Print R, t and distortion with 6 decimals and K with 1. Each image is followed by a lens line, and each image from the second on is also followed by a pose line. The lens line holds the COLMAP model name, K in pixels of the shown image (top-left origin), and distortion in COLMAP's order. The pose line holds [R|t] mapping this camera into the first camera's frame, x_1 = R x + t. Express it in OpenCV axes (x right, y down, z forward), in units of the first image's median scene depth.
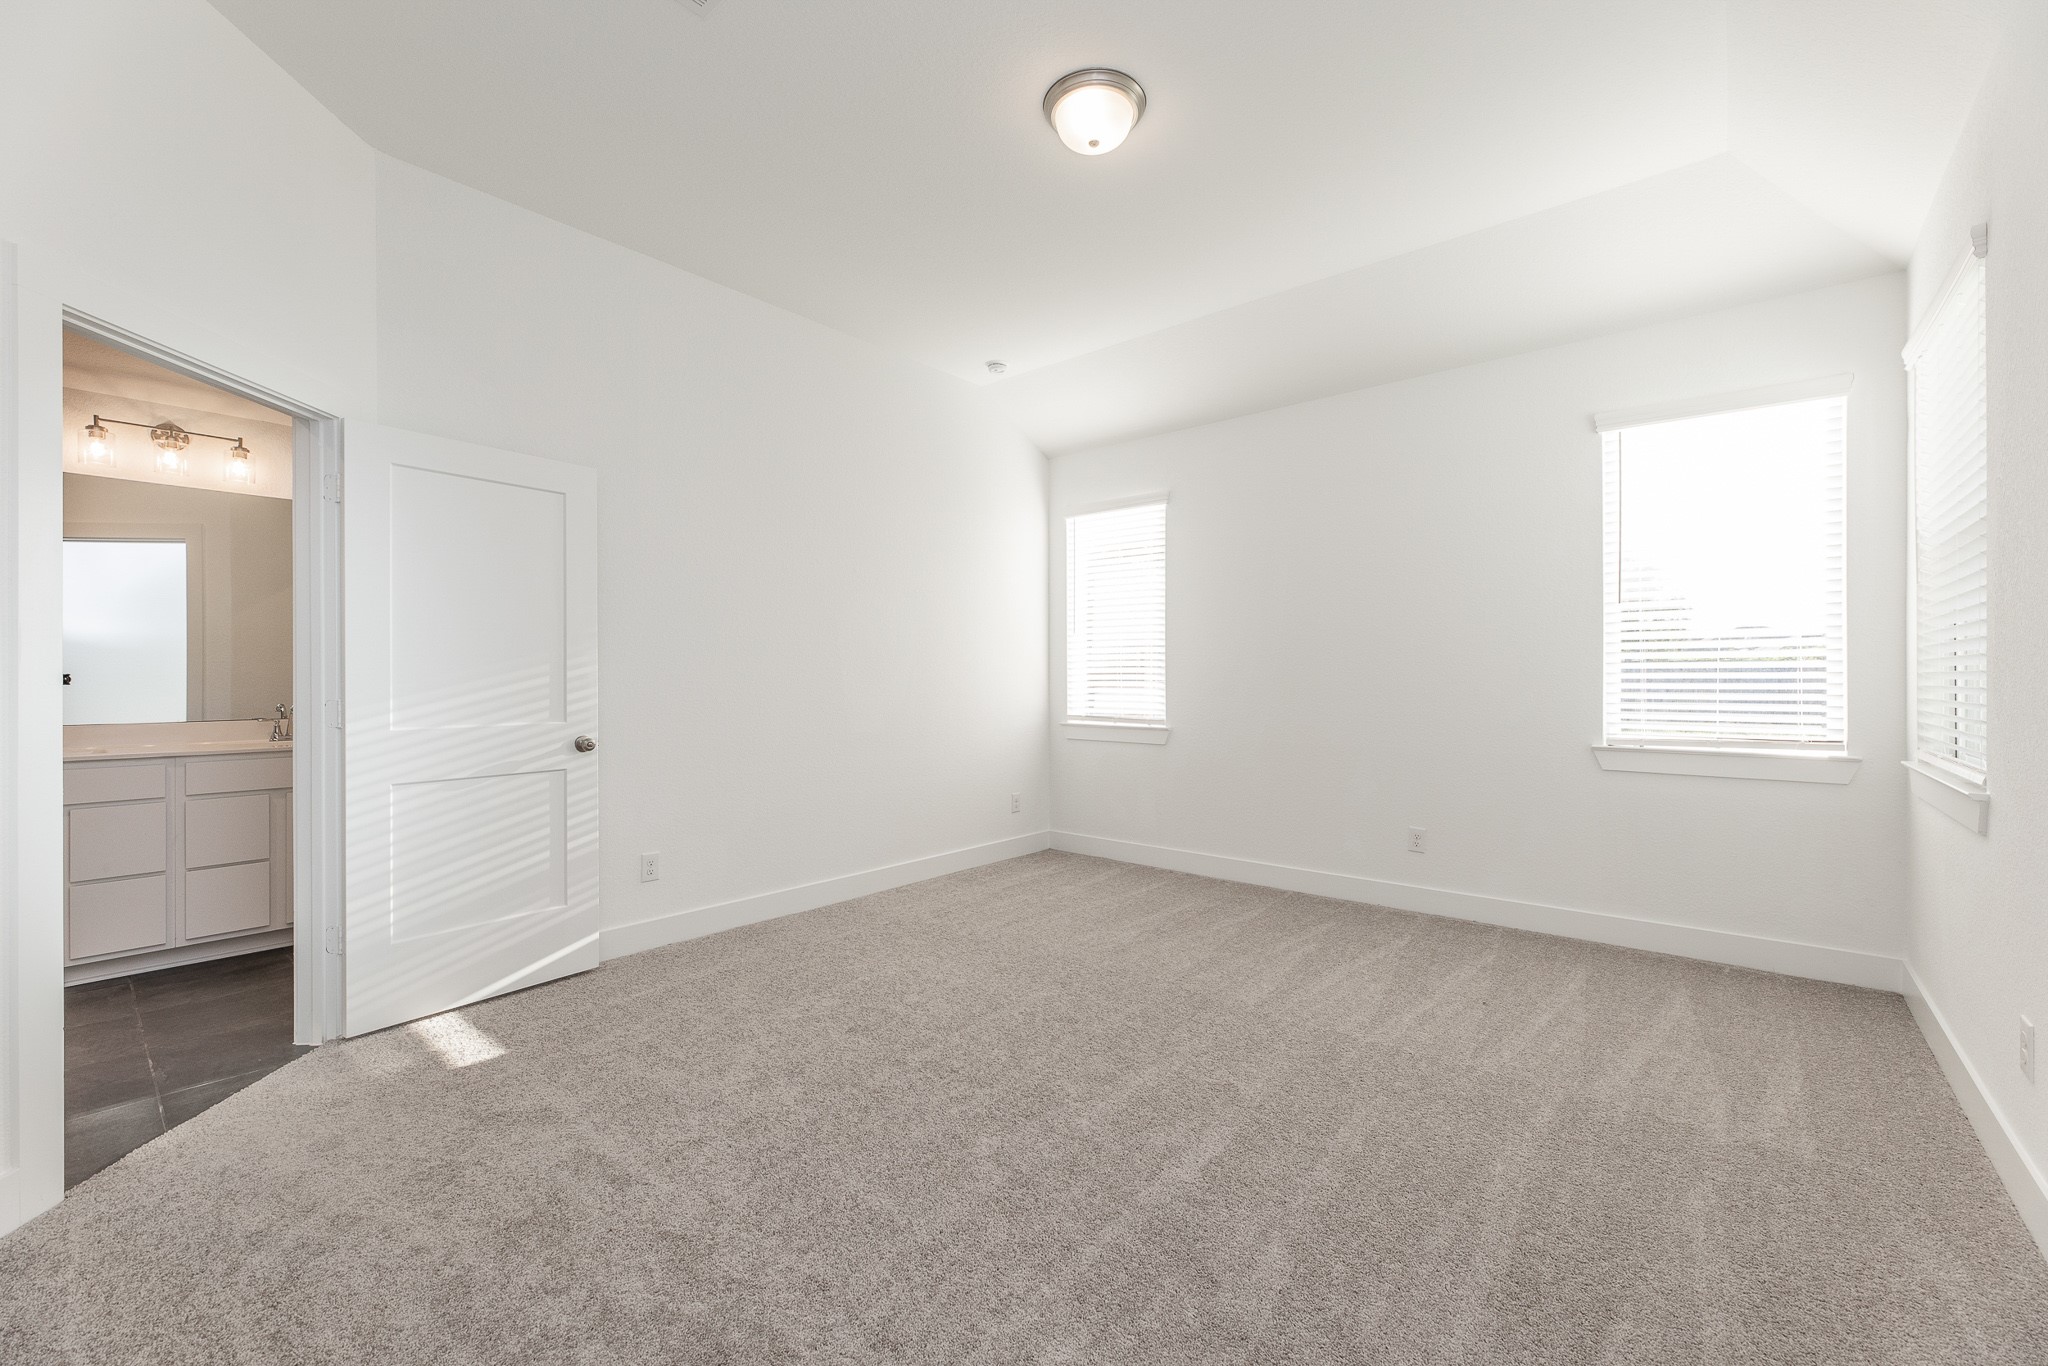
lens RADIAL K [[821.8, 0, 1034.0], [0, 821.8, 690.7], [0, 0, 1]] dist [0.000410, -0.000047]
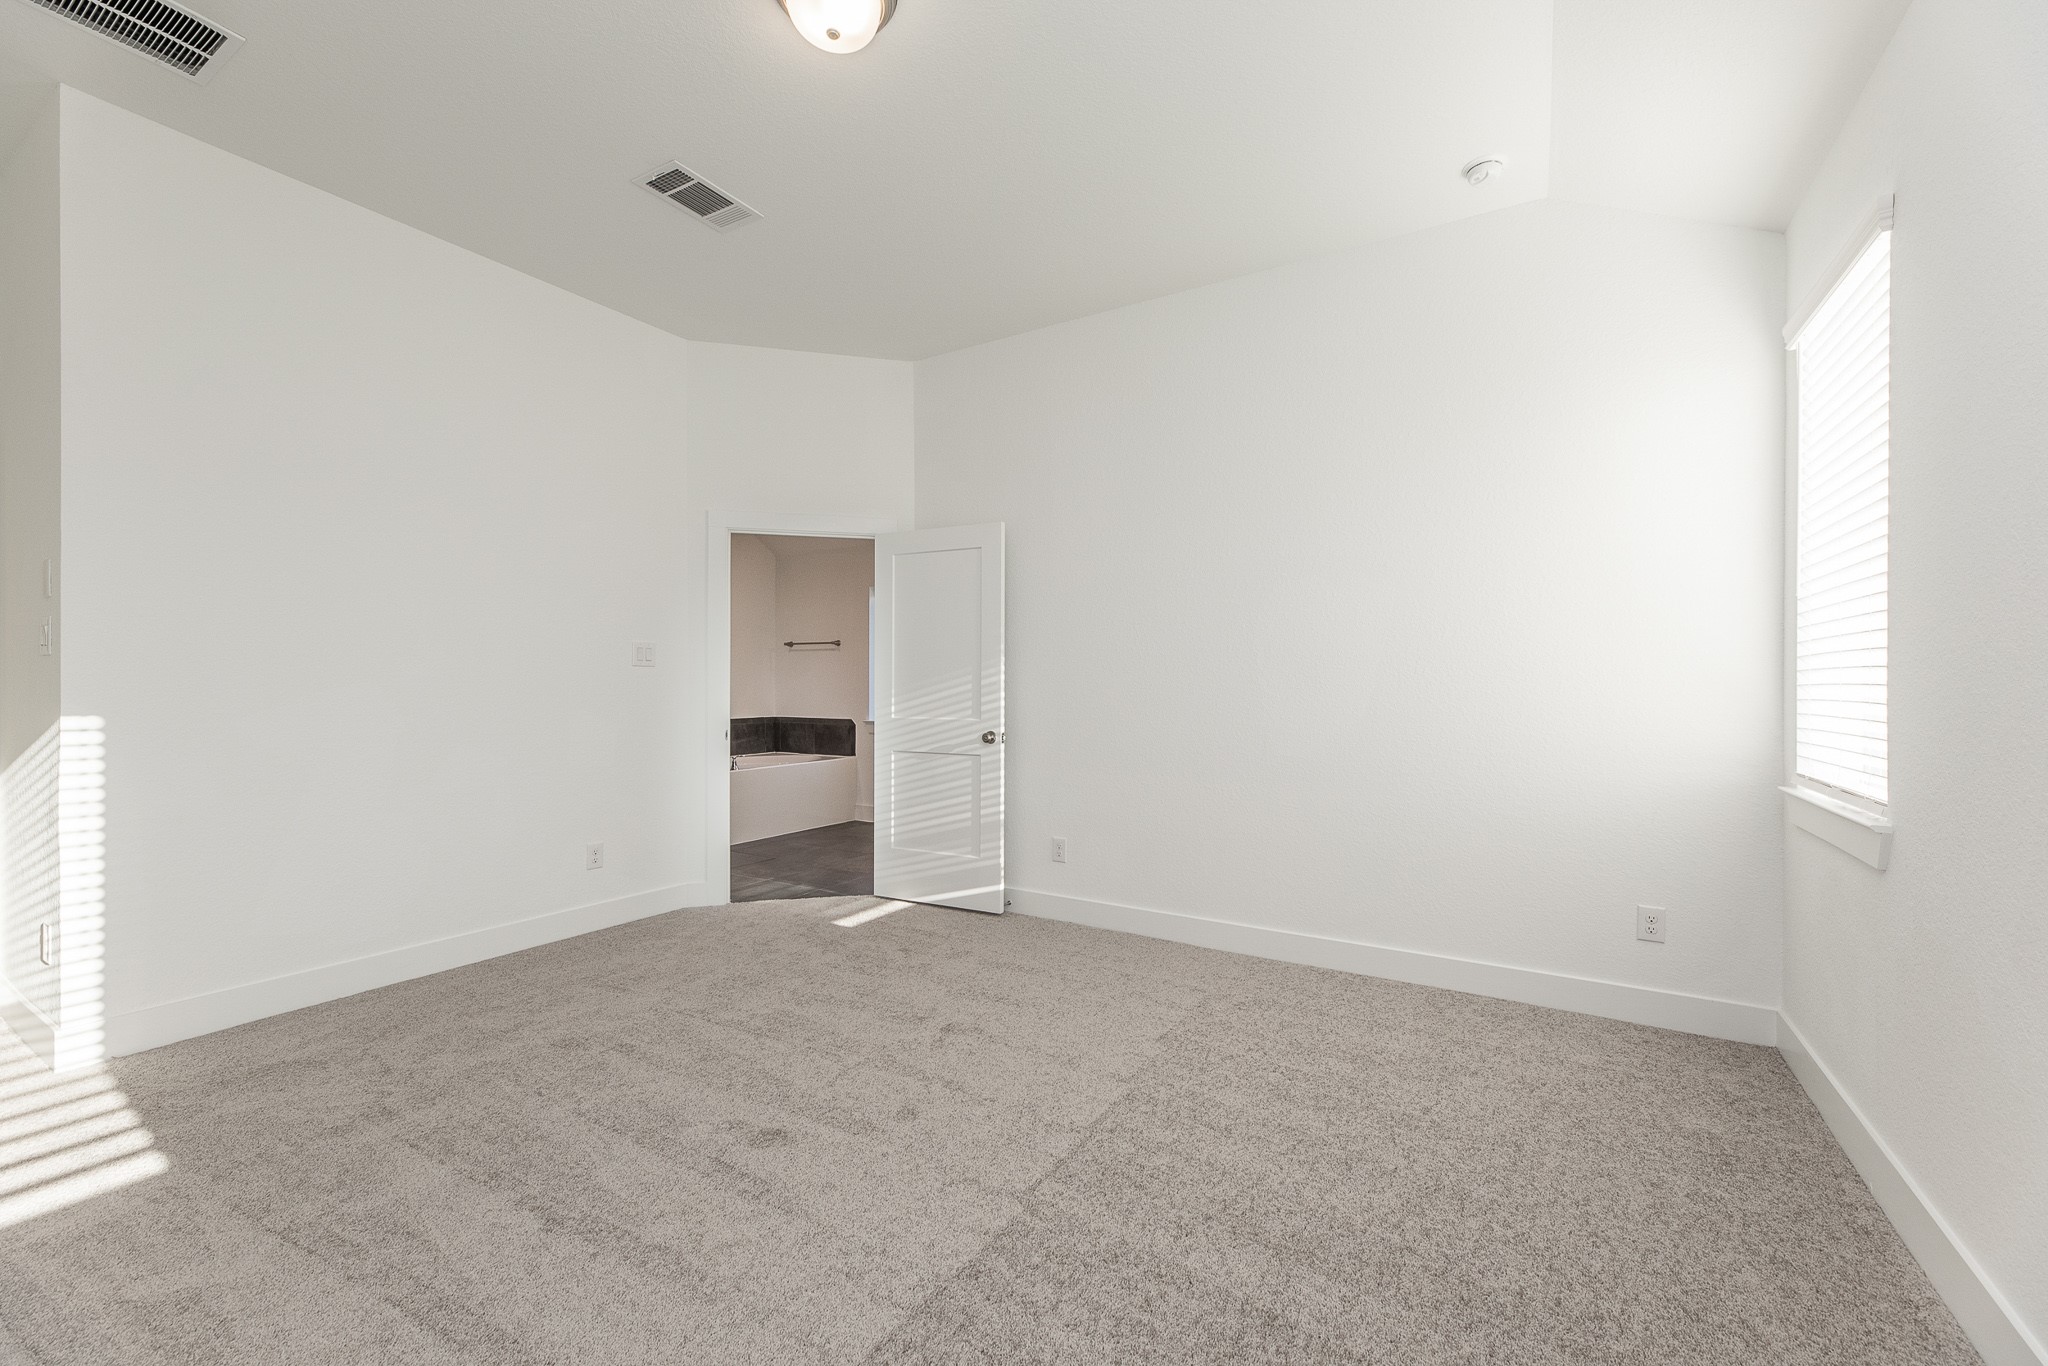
lens RADIAL K [[821.8, 0, 1034.0], [0, 821.8, 690.7], [0, 0, 1]] dist [0.000410, -0.000047]
pose [[0.148981, 0.010290, -0.988787, 0.755365], [-0.023091, 0.999709, 0.006925, -0.017689], [0.988570, 0.021800, 0.149175, 0.893814]]
